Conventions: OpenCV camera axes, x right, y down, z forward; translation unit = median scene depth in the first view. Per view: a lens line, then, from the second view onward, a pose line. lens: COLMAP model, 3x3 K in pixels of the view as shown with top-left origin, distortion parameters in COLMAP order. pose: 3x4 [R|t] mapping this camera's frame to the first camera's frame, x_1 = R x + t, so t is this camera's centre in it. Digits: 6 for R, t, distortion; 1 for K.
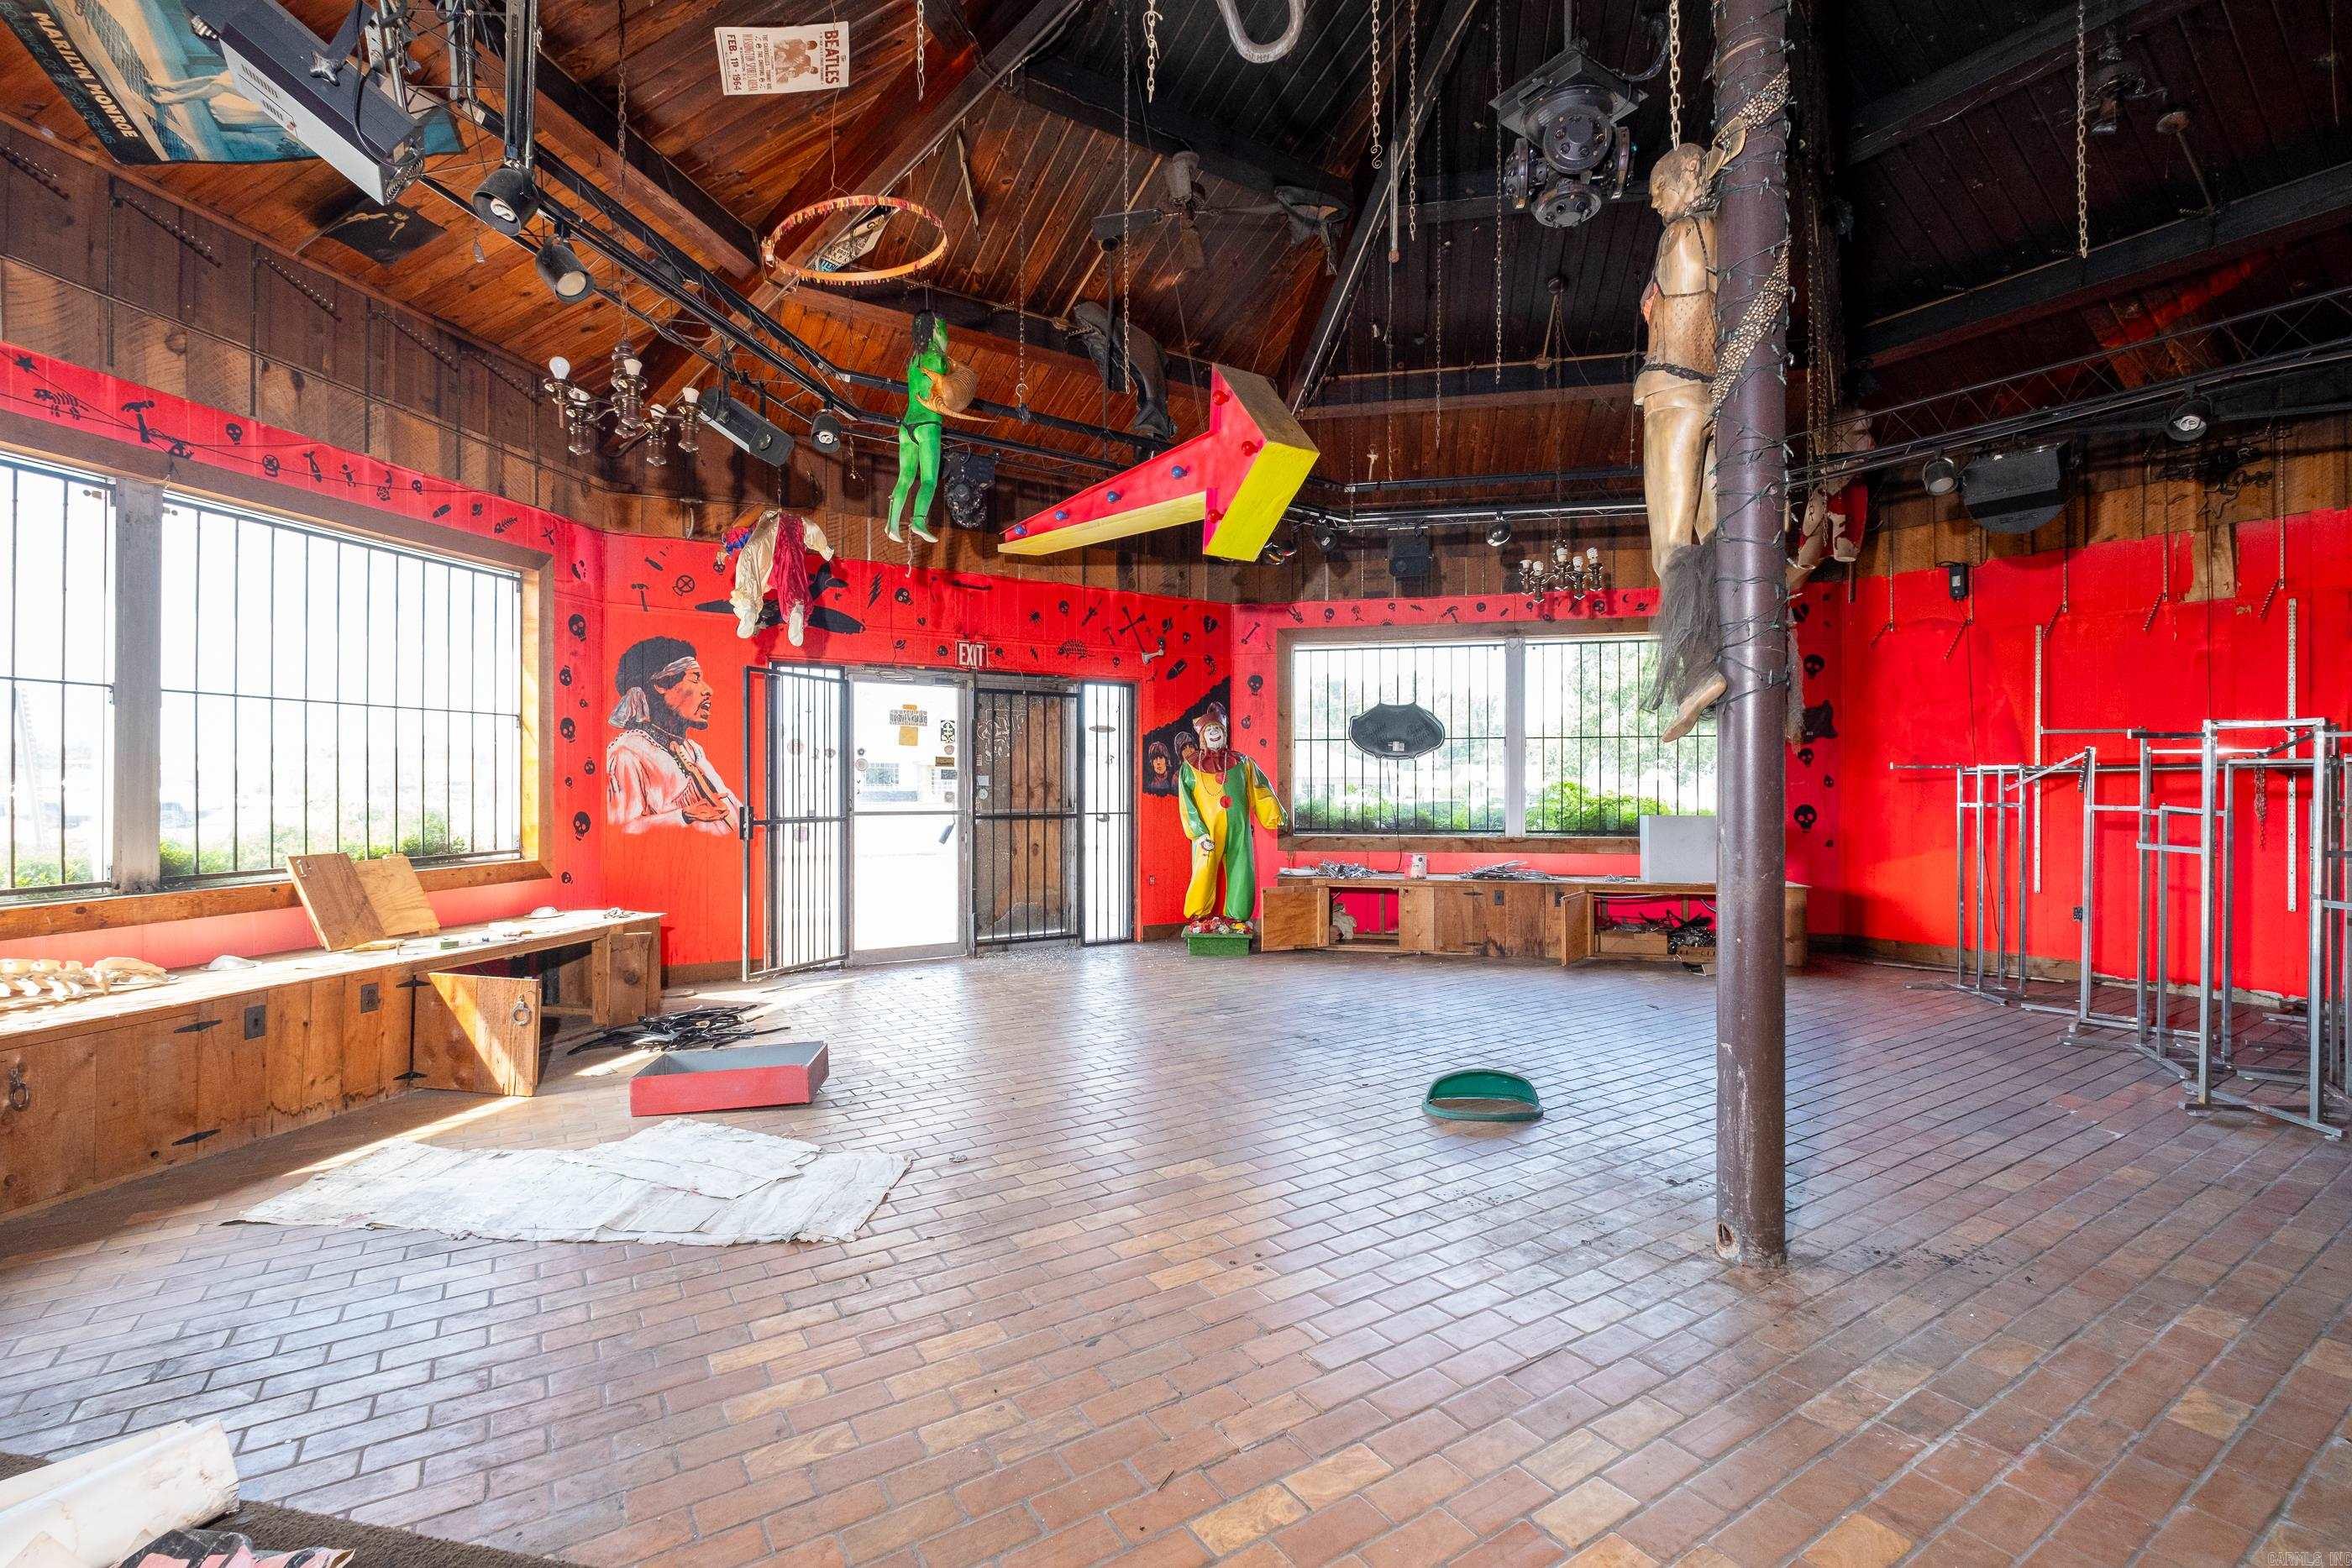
lens RADIAL K [[1032.0, 0, 1178.2], [0, 1032.0, 778.8], [0, 0, 1]] dist [-0.003217, -0.000314]
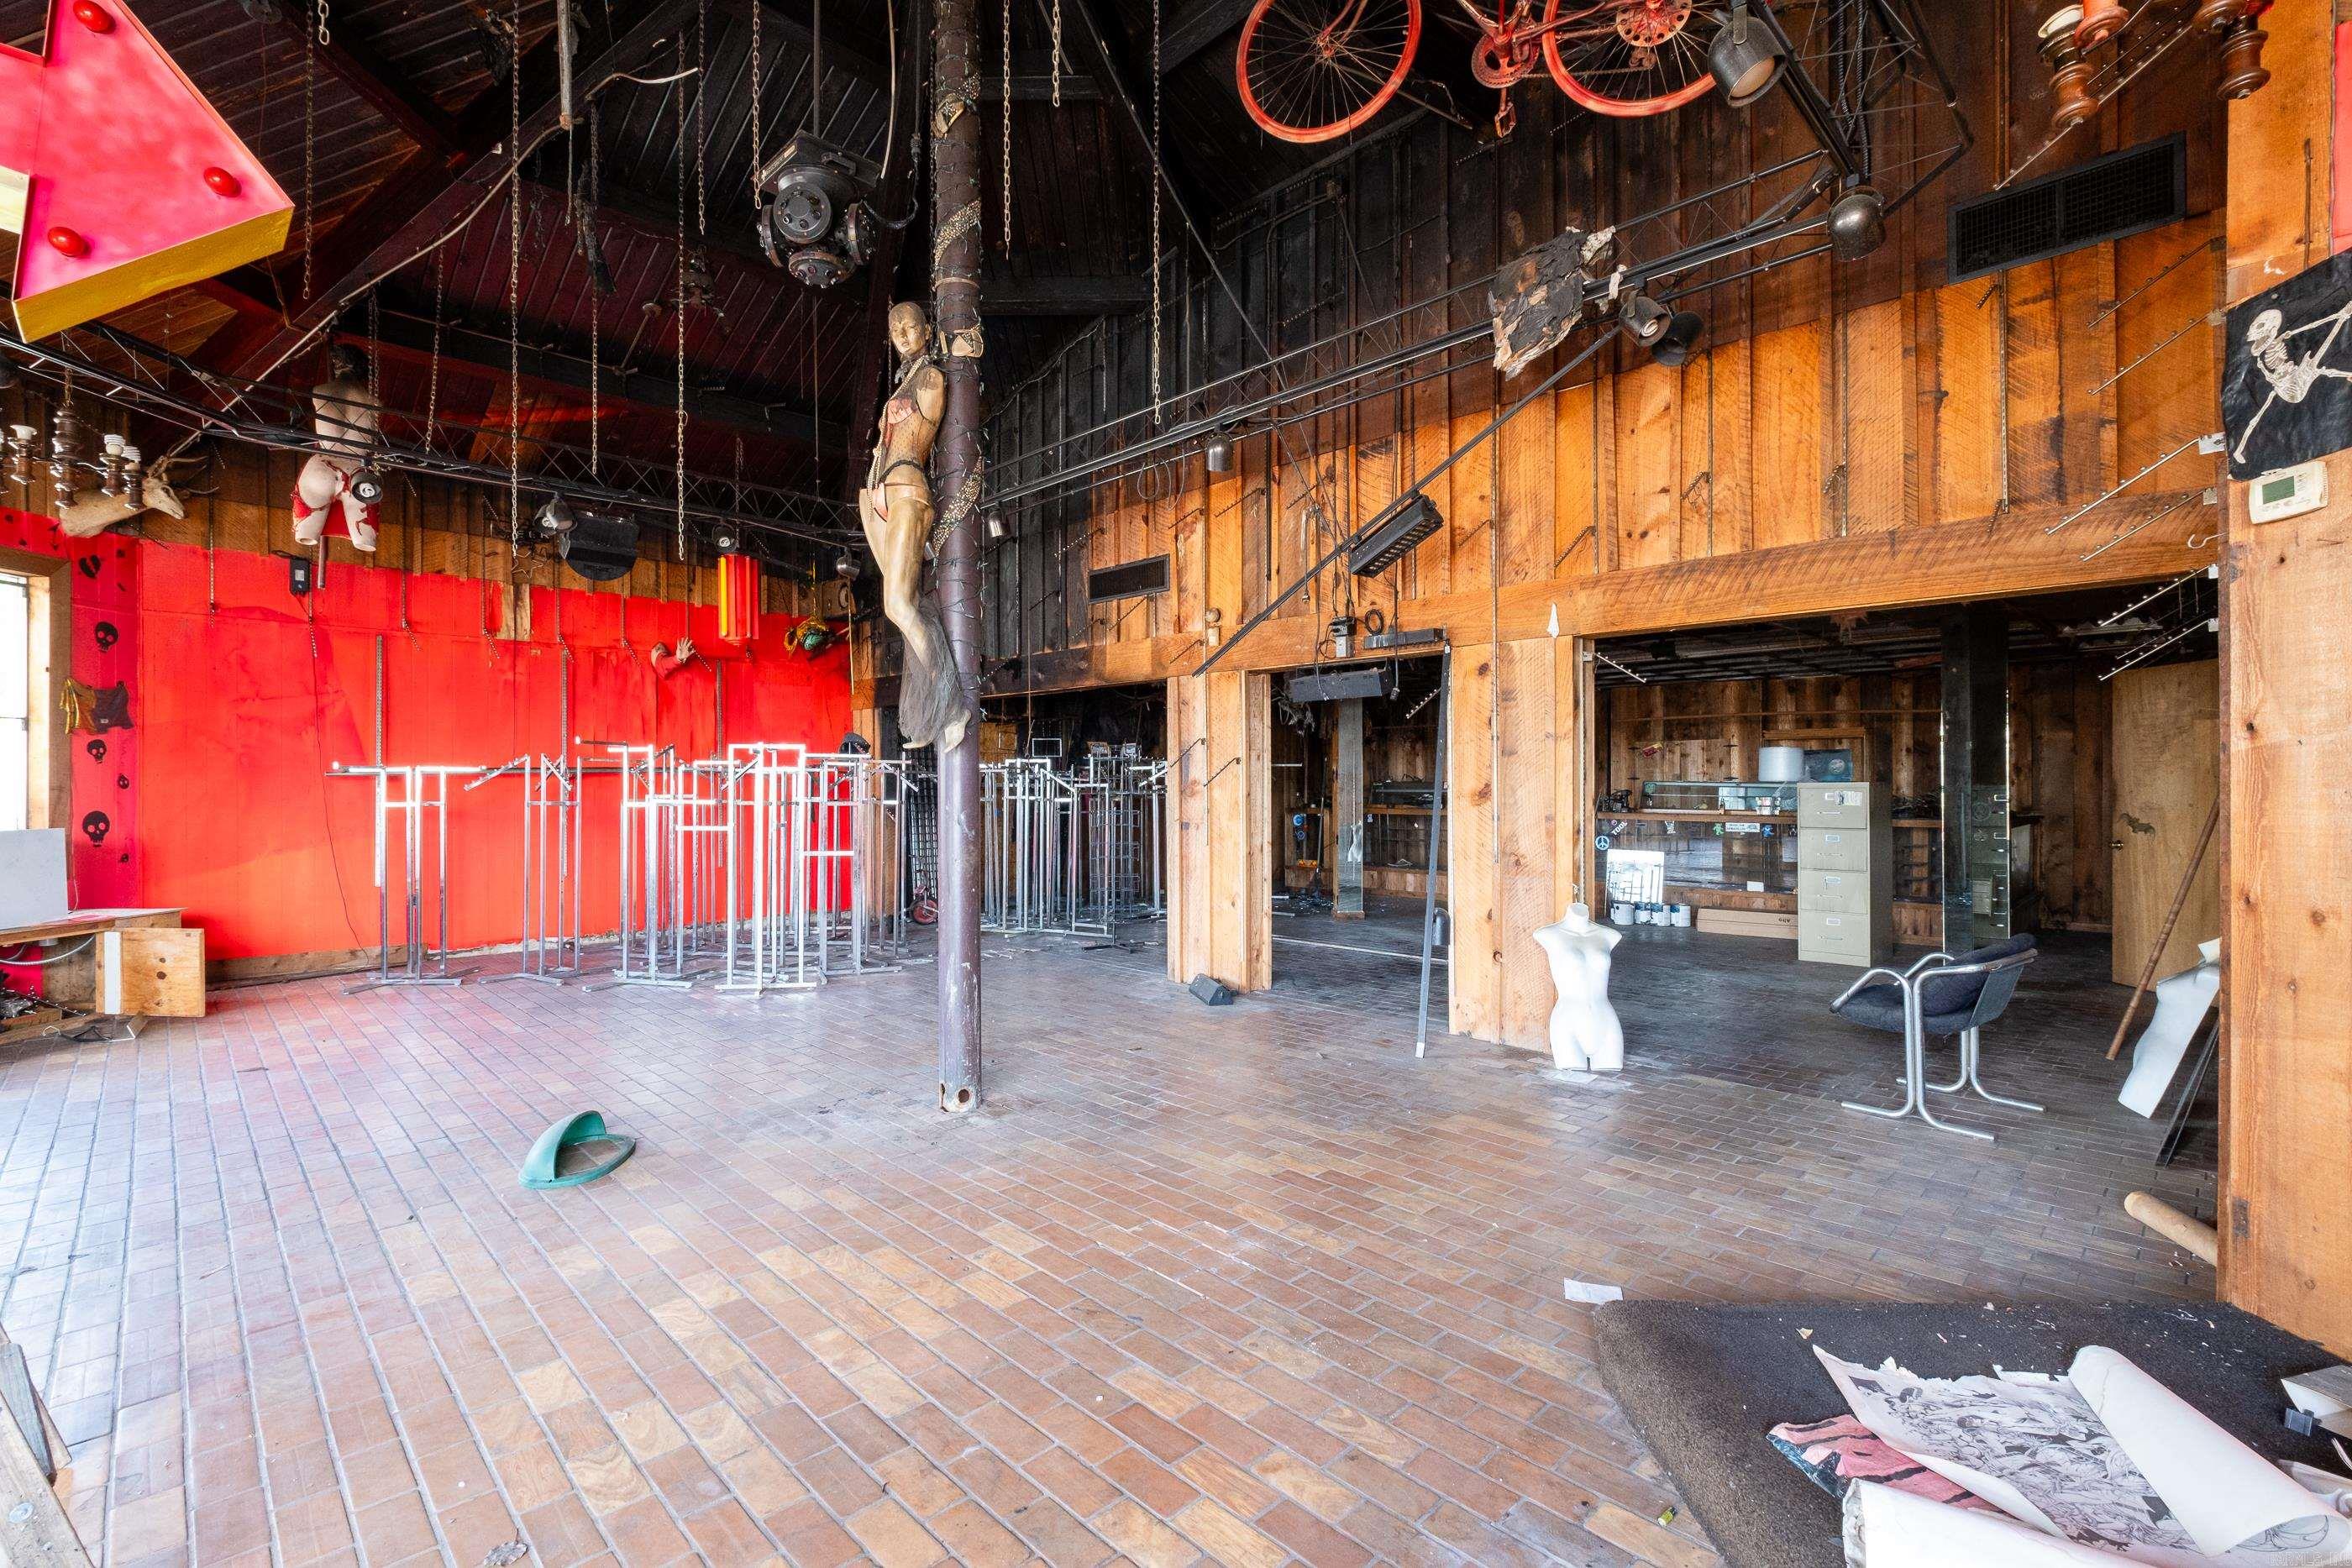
lens RADIAL K [[1047.9, 0, 1179.2], [0, 1047.9, 788.7], [0, 0, 1]] dist [-0.001949, -0.000224]
pose [[-0.211126, -0.005086, 0.977446, -0.440504], [-0.004535, 0.999981, 0.004224, 0.000919], [-0.977448, -0.003541, -0.211145, 0.461792]]
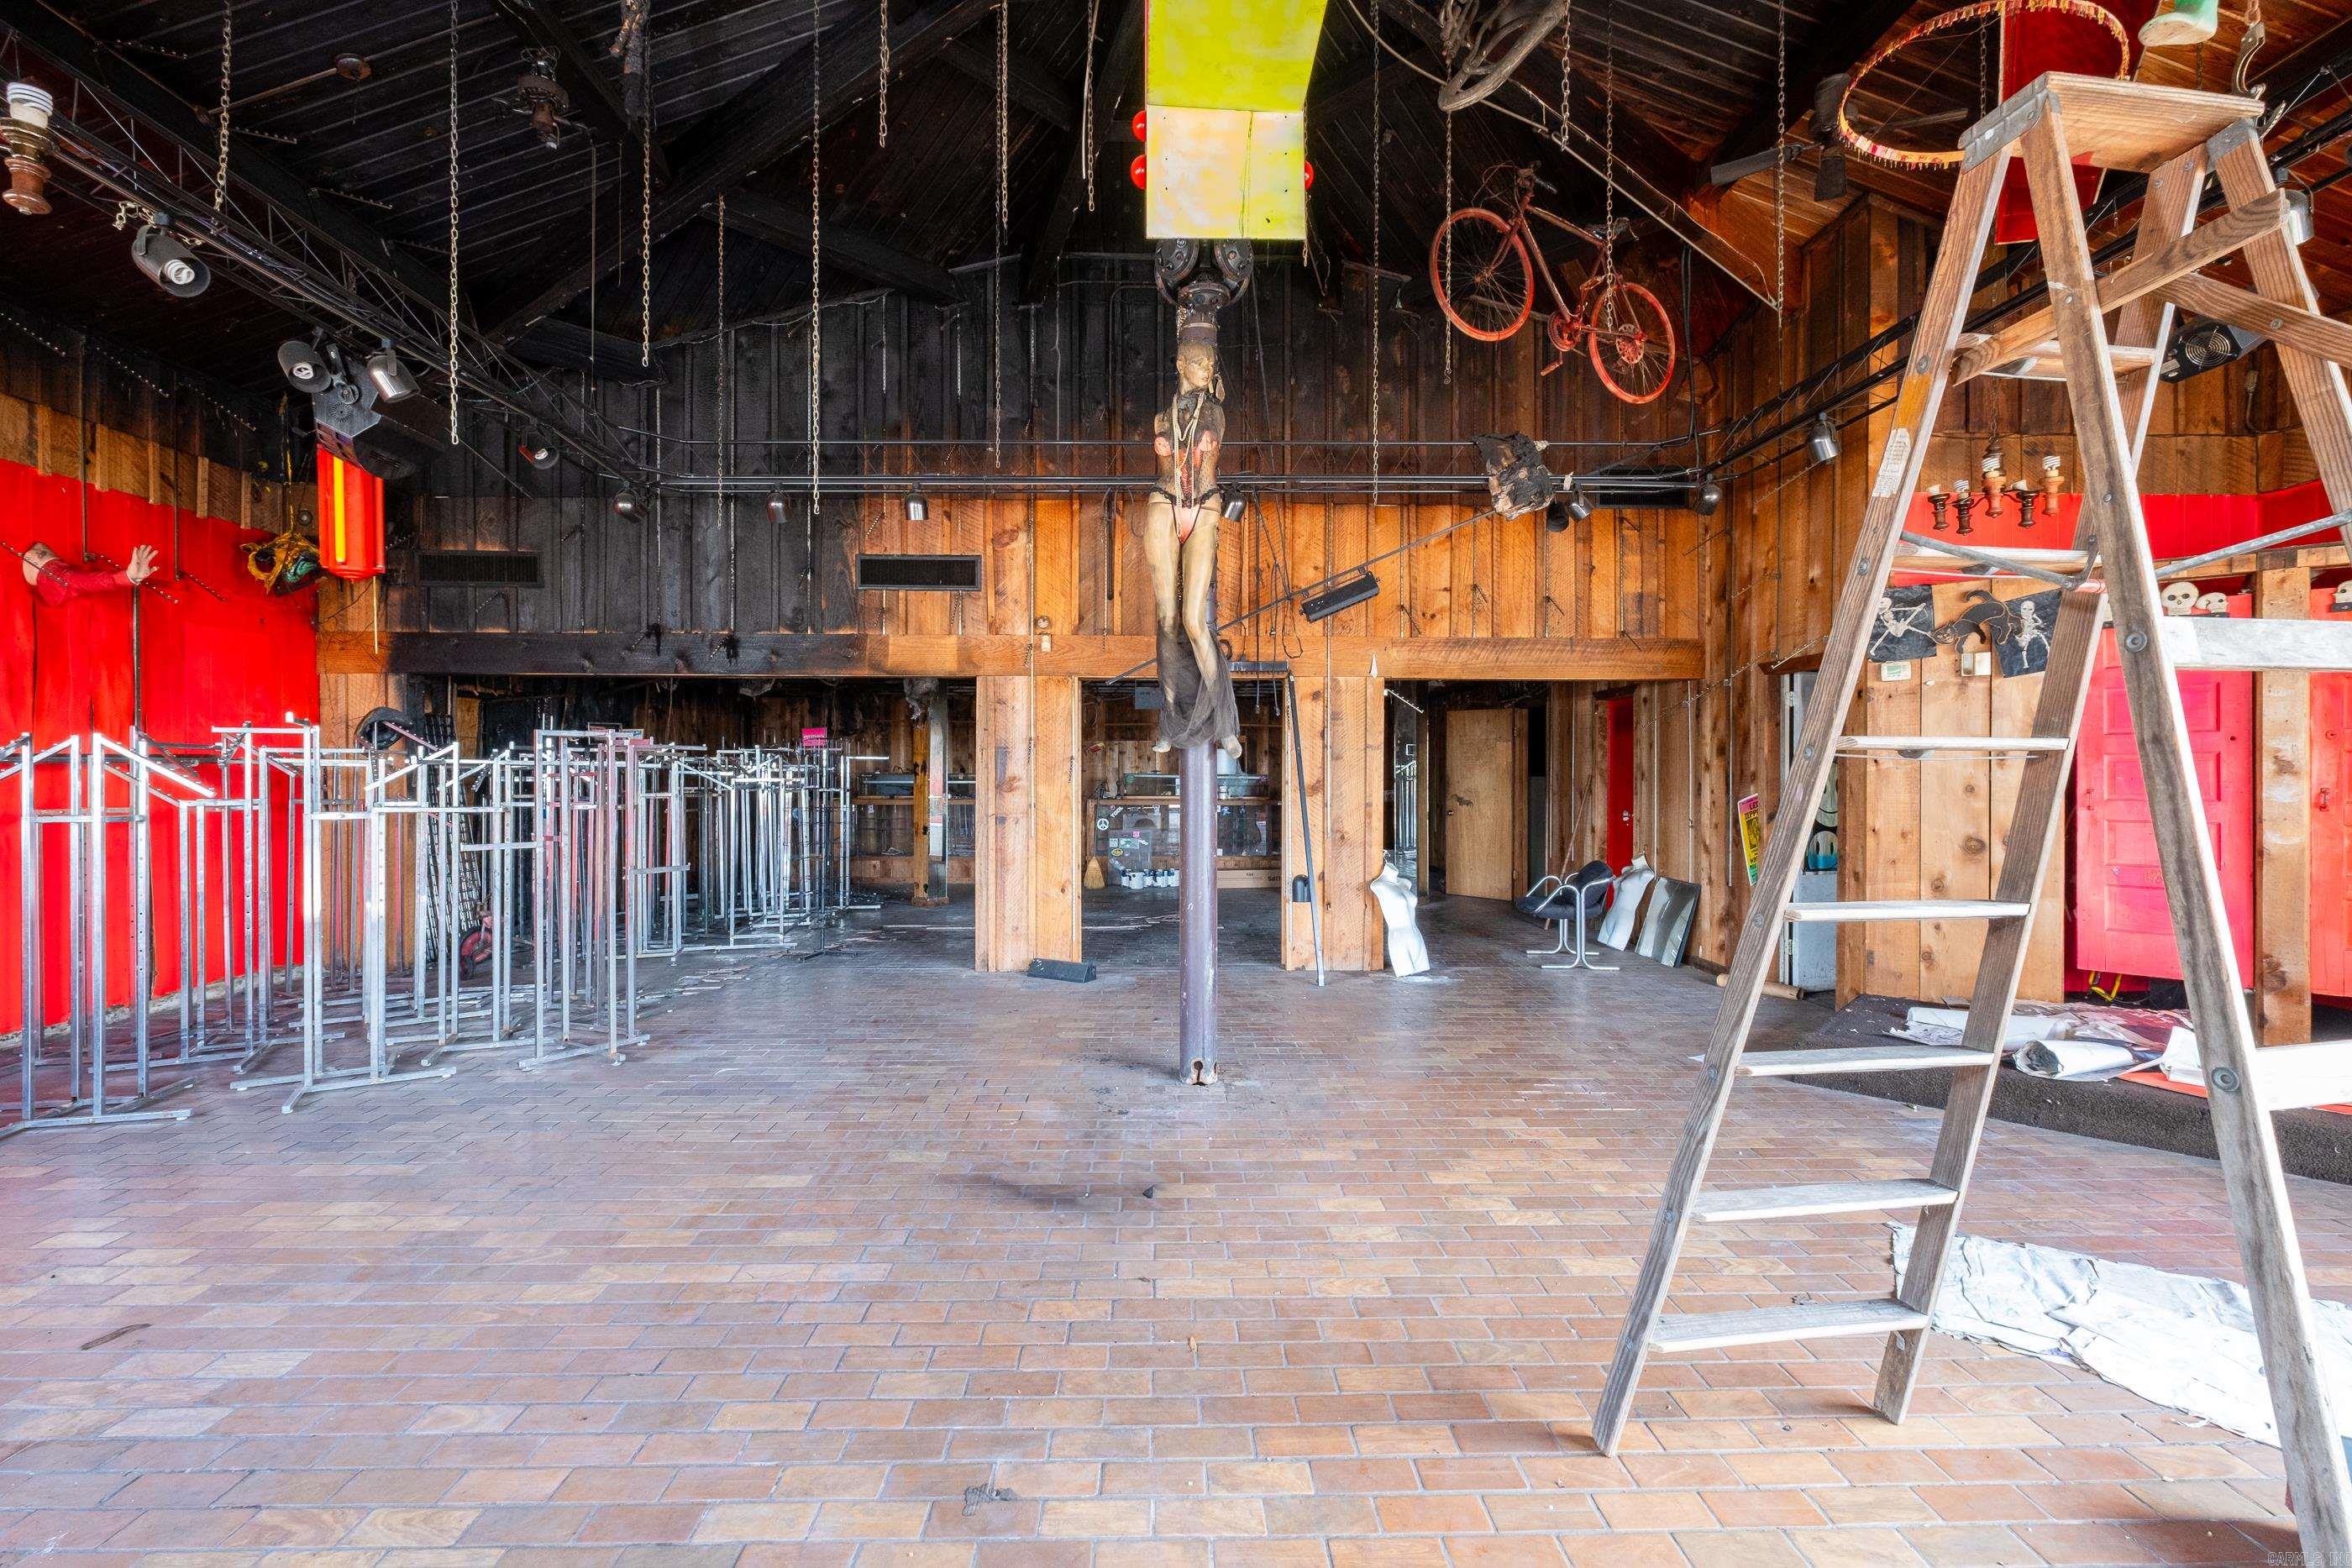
lens RADIAL K [[1032.0, 0, 1178.2], [0, 1032.0, 778.8], [0, 0, 1]] dist [-0.003217, -0.000314]
pose [[-0.859218, -0.005666, 0.511578, -0.105547], [-0.004217, 0.999983, 0.003994, -0.006061], [-0.511592, 0.001274, -0.859227, 1.097536]]
